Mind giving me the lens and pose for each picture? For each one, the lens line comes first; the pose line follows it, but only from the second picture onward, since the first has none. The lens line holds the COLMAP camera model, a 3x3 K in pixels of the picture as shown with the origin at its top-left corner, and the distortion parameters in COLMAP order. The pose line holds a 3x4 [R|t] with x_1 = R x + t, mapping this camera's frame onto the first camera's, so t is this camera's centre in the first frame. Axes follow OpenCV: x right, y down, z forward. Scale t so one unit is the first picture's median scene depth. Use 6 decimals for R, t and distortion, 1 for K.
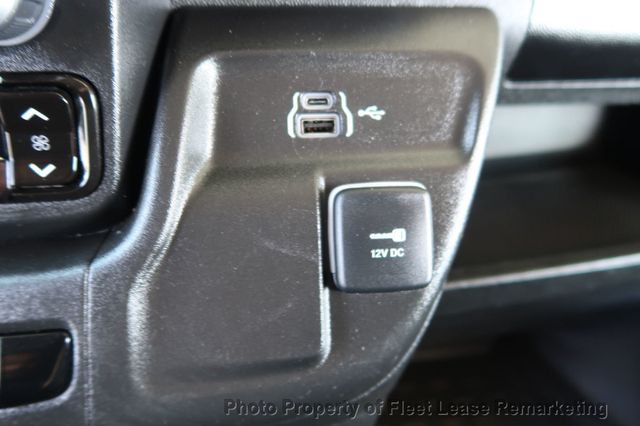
lens RADIAL K [[441.6, 0, 320.8], [0, 441.6, 217.4], [0, 0, 1]] dist [-0.024838, 0.006360]
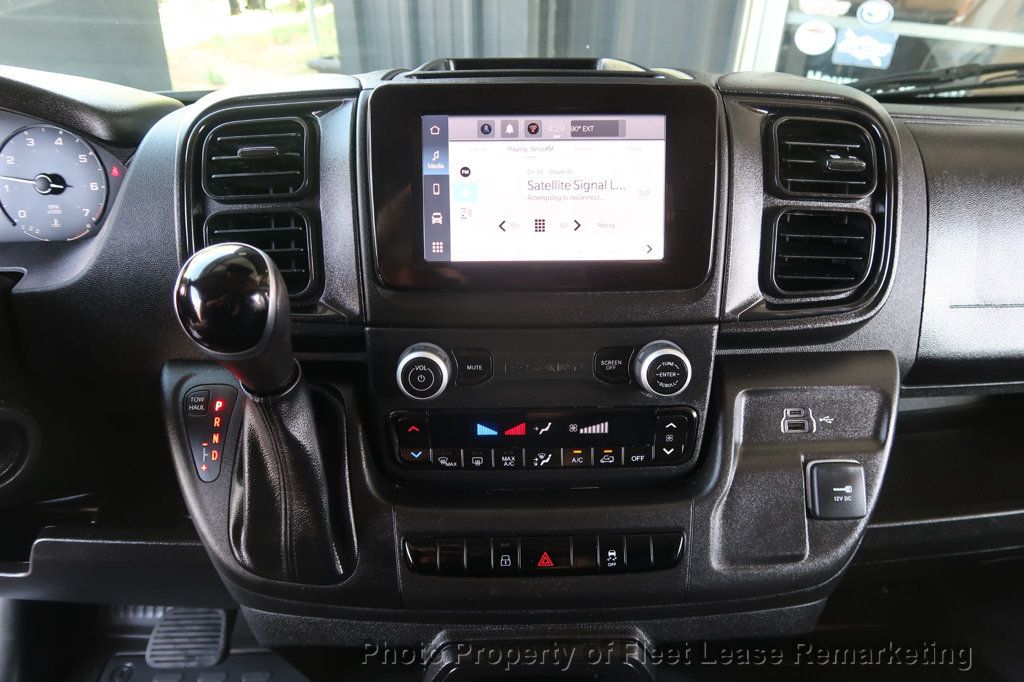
lens RADIAL K [[706.5, 0, 517.5], [0, 706.5, 335.2], [0, 0, 1]] dist [-0.024838, 0.006360]
pose [[0.994399, 0.013151, -0.104871, -0.865854], [-0.028637, 0.988639, -0.147559, -0.119369], [0.101739, 0.149736, 0.983478, -2.064883]]
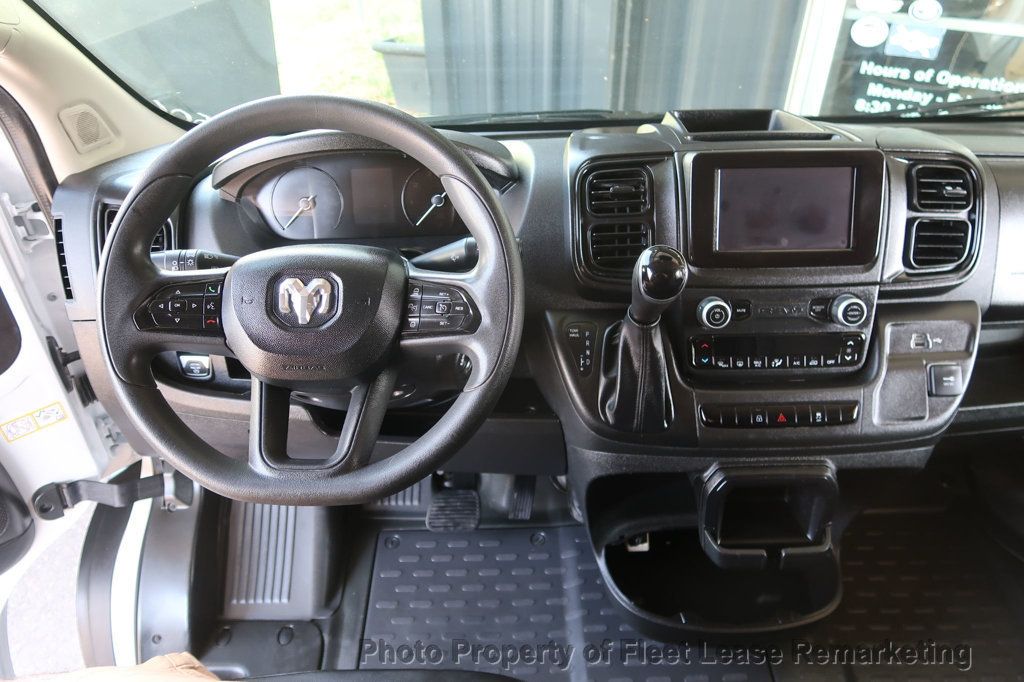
lens RADIAL K [[706.5, 0, 520.1], [0, 706.5, 339.2], [0, 0, 1]] dist [-0.024838, 0.006360]
pose [[0.991984, 0.012301, -0.125761, -2.232686], [-0.024695, 0.994932, -0.097473, 0.315568], [0.123924, 0.099797, 0.987260, -4.341521]]
